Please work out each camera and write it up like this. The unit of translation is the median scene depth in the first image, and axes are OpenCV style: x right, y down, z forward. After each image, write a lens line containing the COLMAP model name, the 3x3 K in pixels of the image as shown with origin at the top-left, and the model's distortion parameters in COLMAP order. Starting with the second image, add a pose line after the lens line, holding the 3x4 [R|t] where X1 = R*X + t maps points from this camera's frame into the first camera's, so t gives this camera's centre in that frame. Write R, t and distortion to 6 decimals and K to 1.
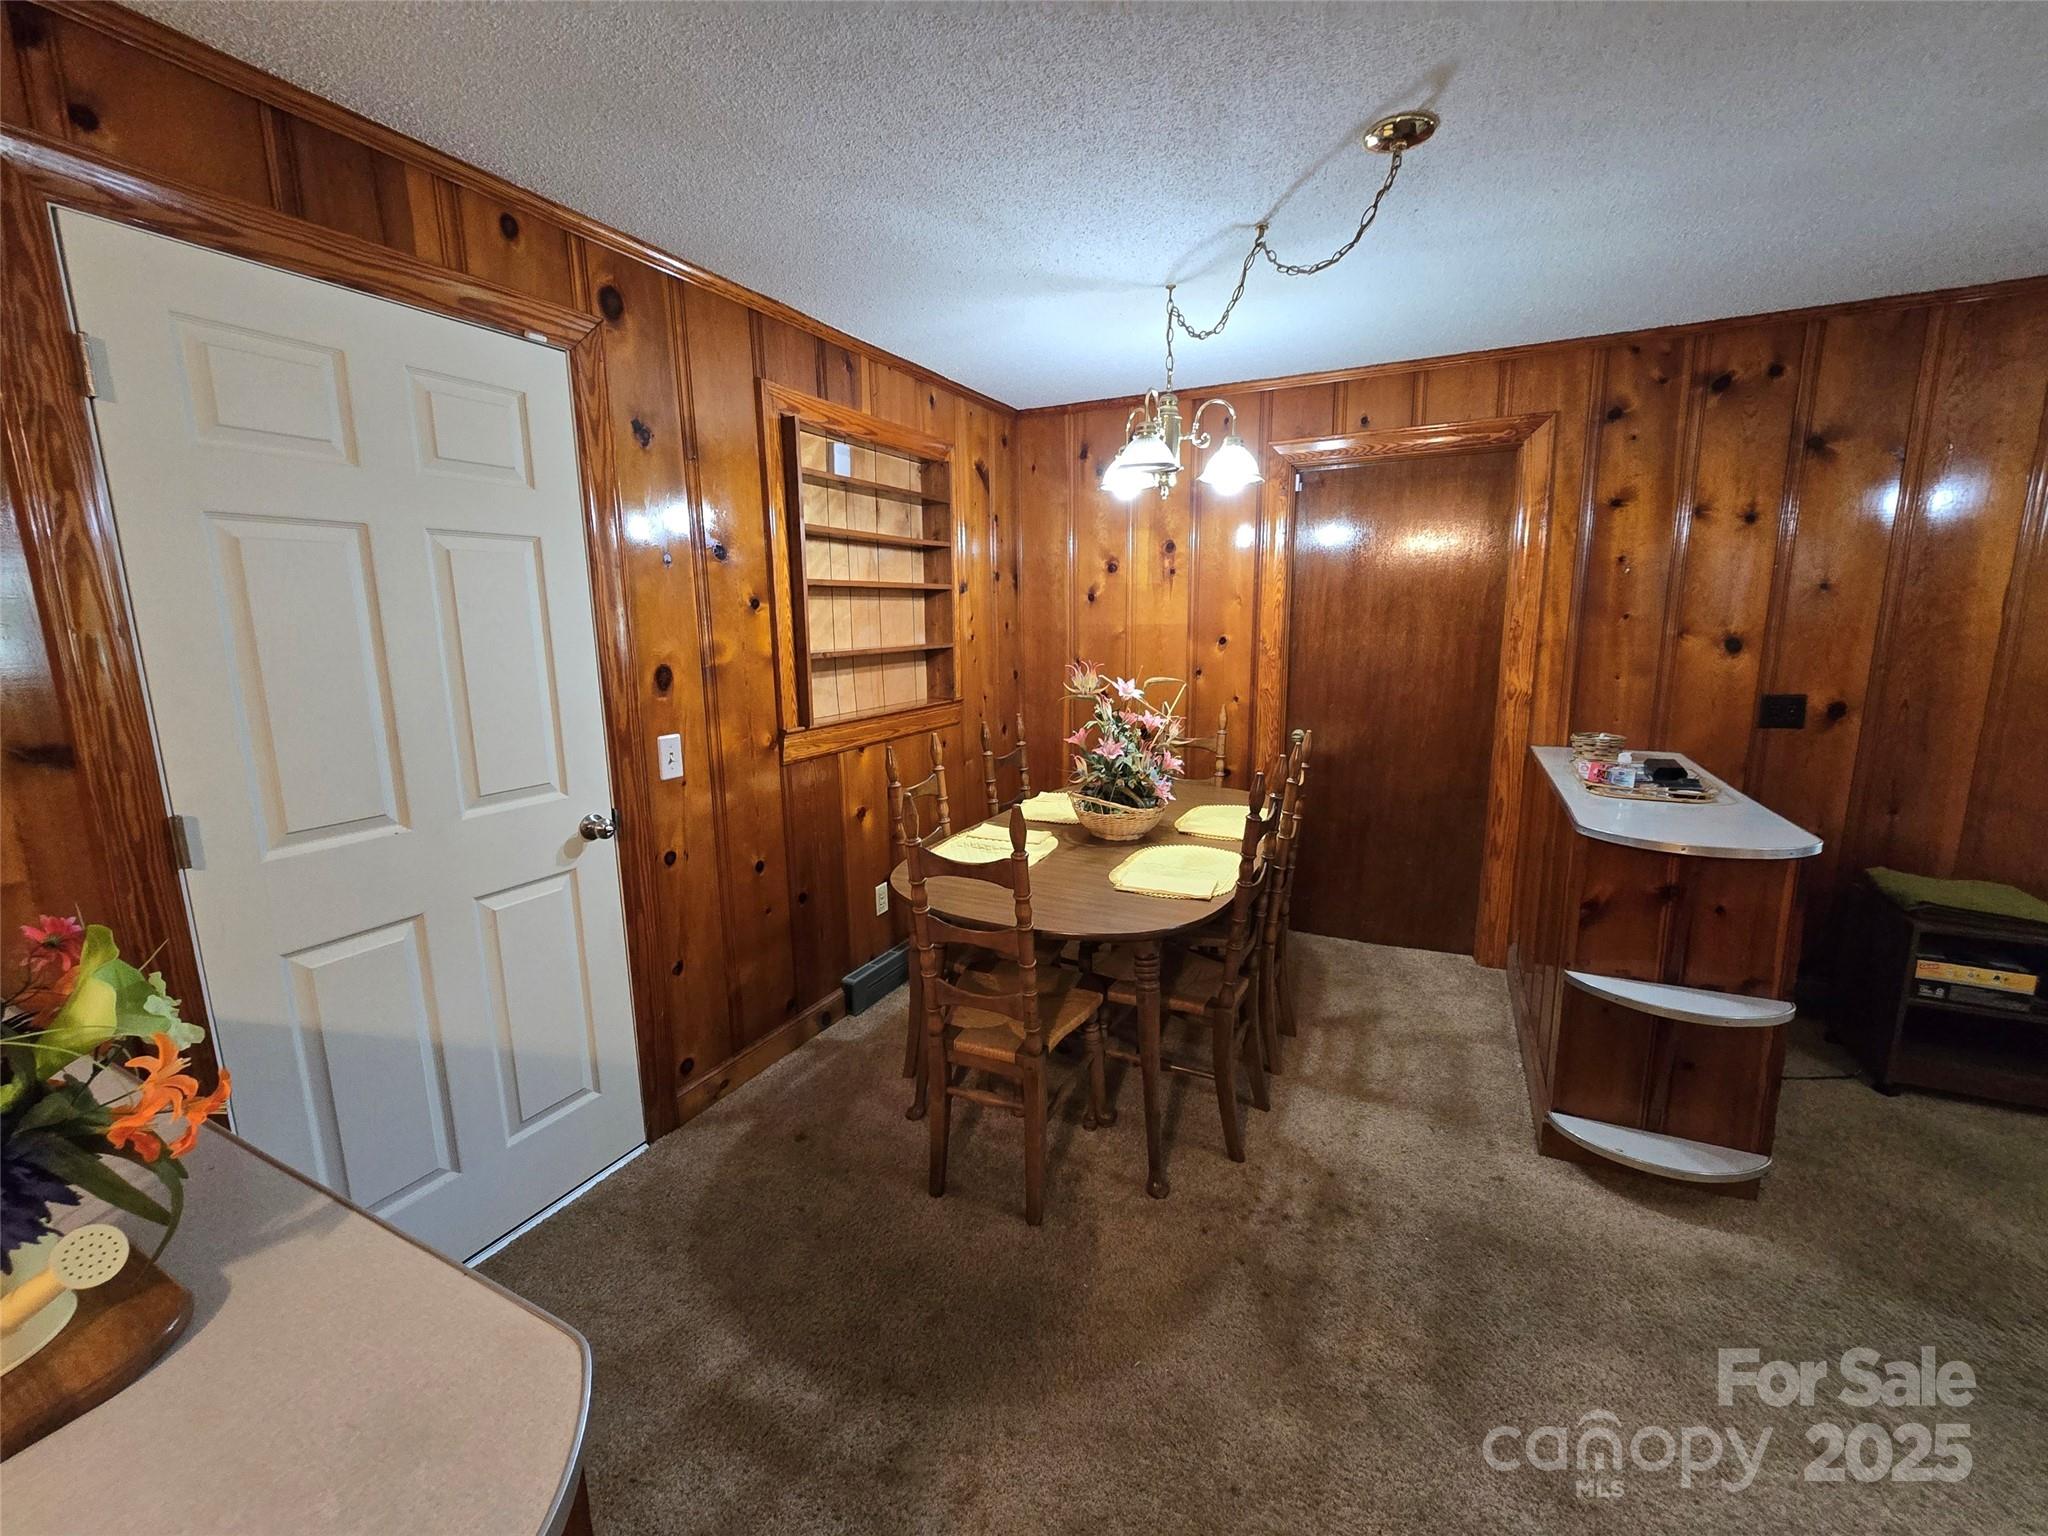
lens RADIAL K [[839.7, 0, 1024.6], [0, 839.7, 764.2], [0, 0, 1]] dist [-0.001131, -0.003002]
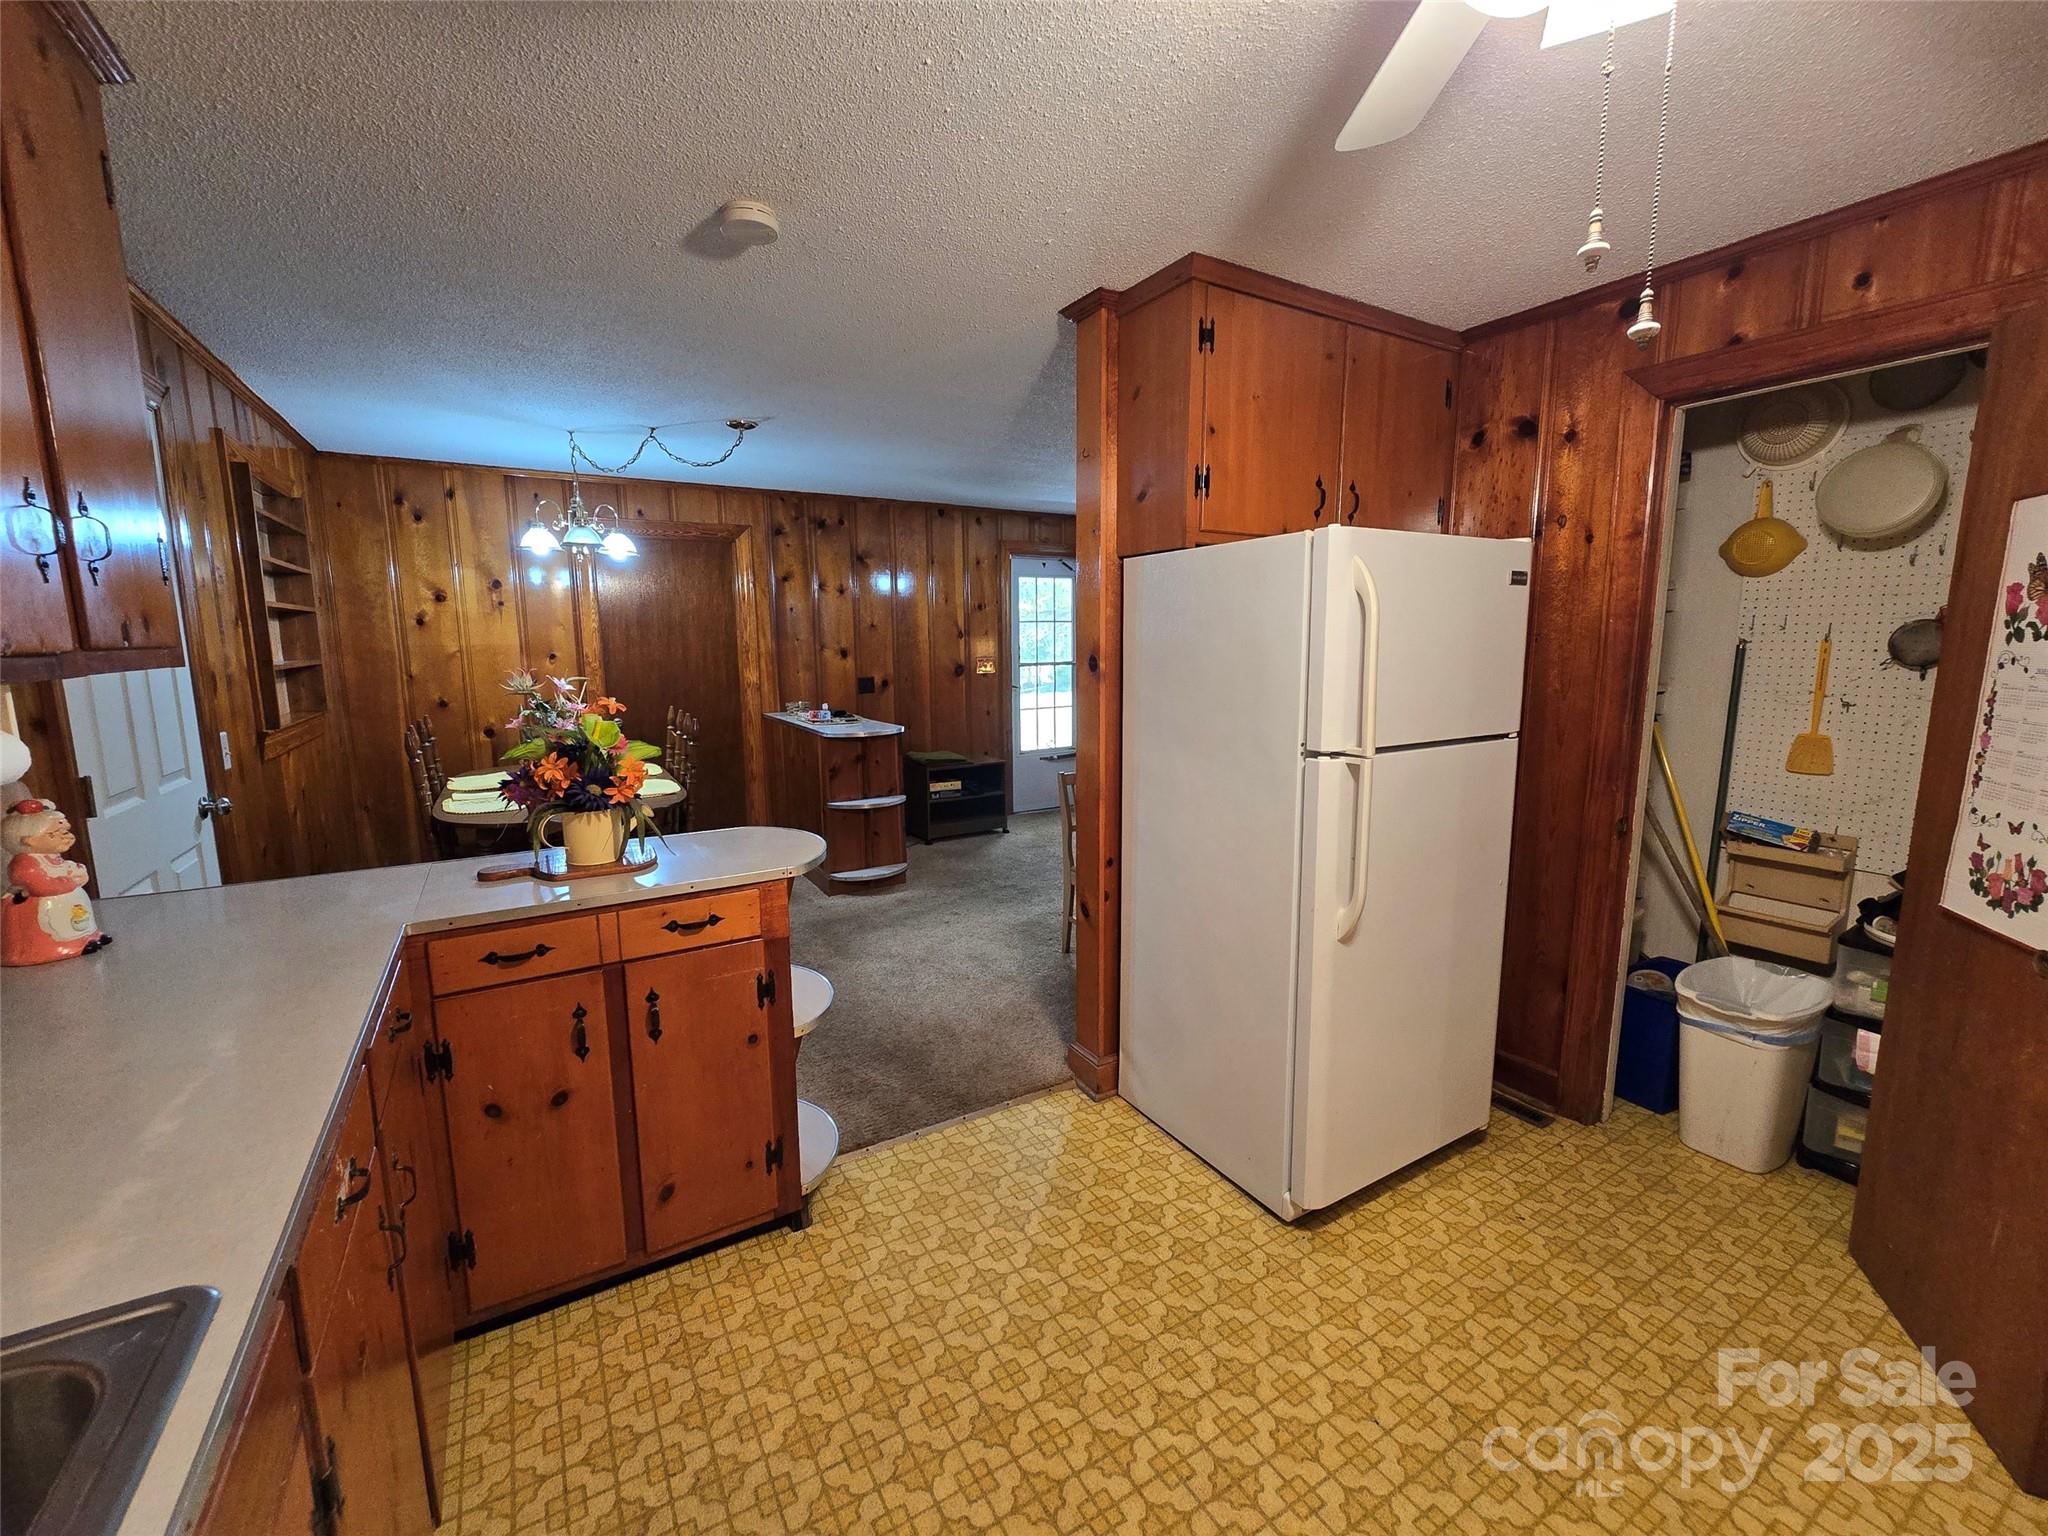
lens RADIAL K [[839.7, 0, 1024.6], [0, 839.7, 764.2], [0, 0, 1]] dist [-0.001131, -0.003002]
pose [[0.538774, -0.116446, 0.834364, -0.662864], [0.147013, 0.988200, 0.042985, 0.101774], [-0.829524, 0.099503, 0.549535, -0.462517]]
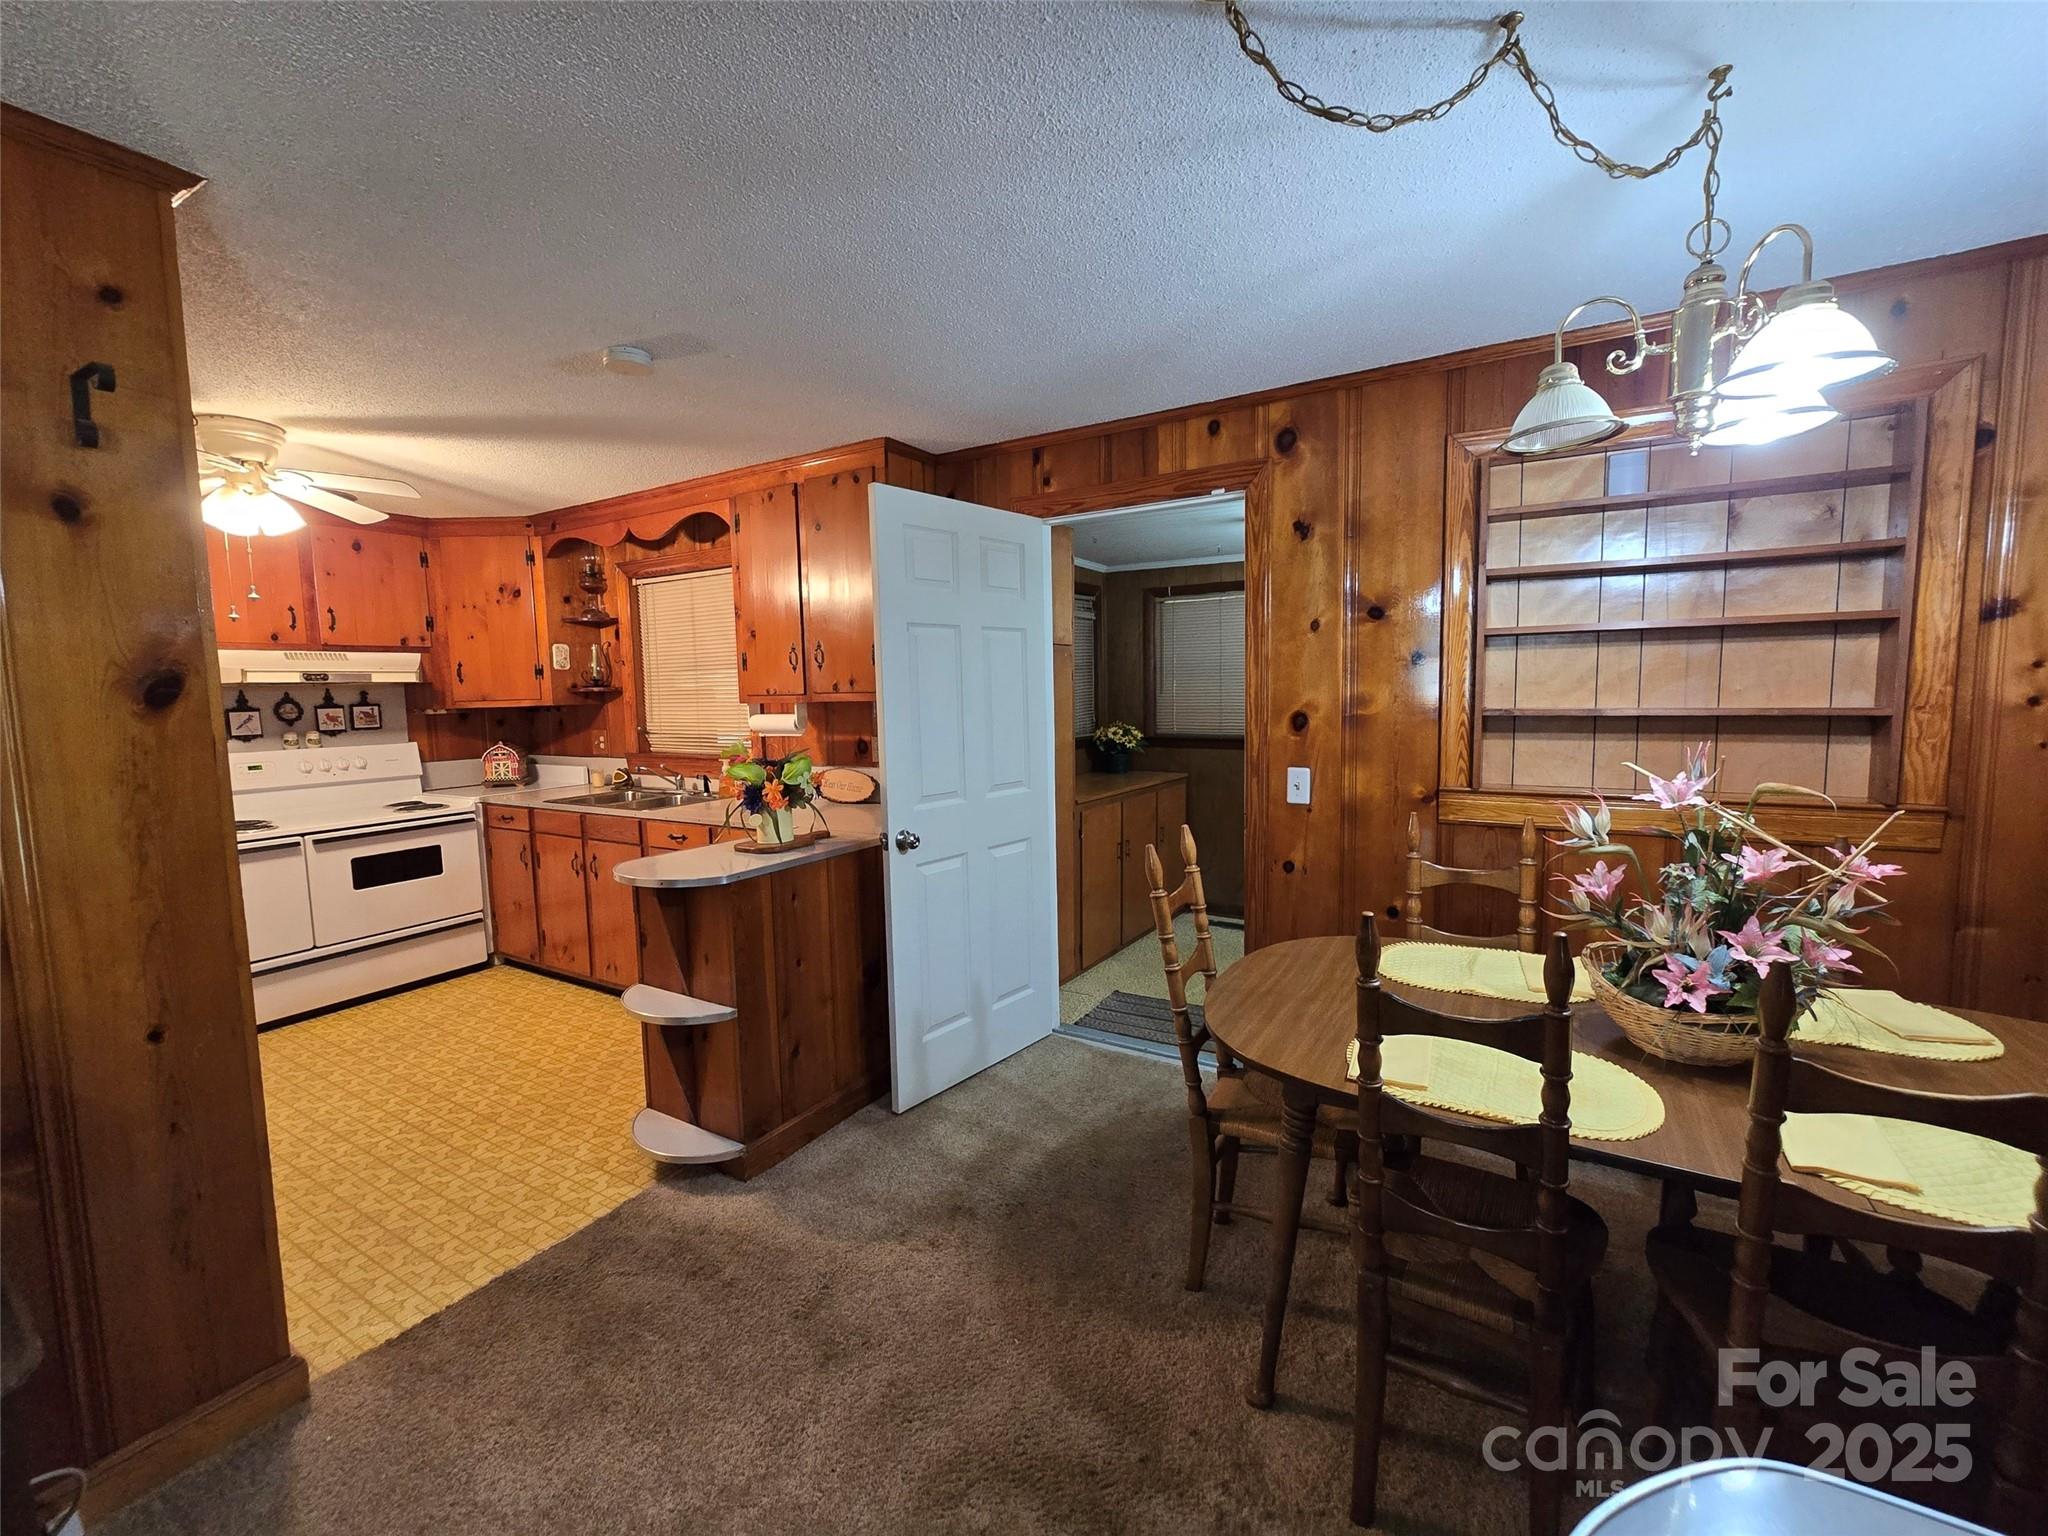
lens RADIAL K [[839.7, 0, 1024.6], [0, 839.7, 764.2], [0, 0, 1]] dist [-0.001131, -0.003002]
pose [[-0.080623, 0.106018, -0.991090, 0.687209], [-0.157284, 0.980517, 0.117682, -0.100939], [0.984257, 0.165371, -0.062378, 0.566286]]
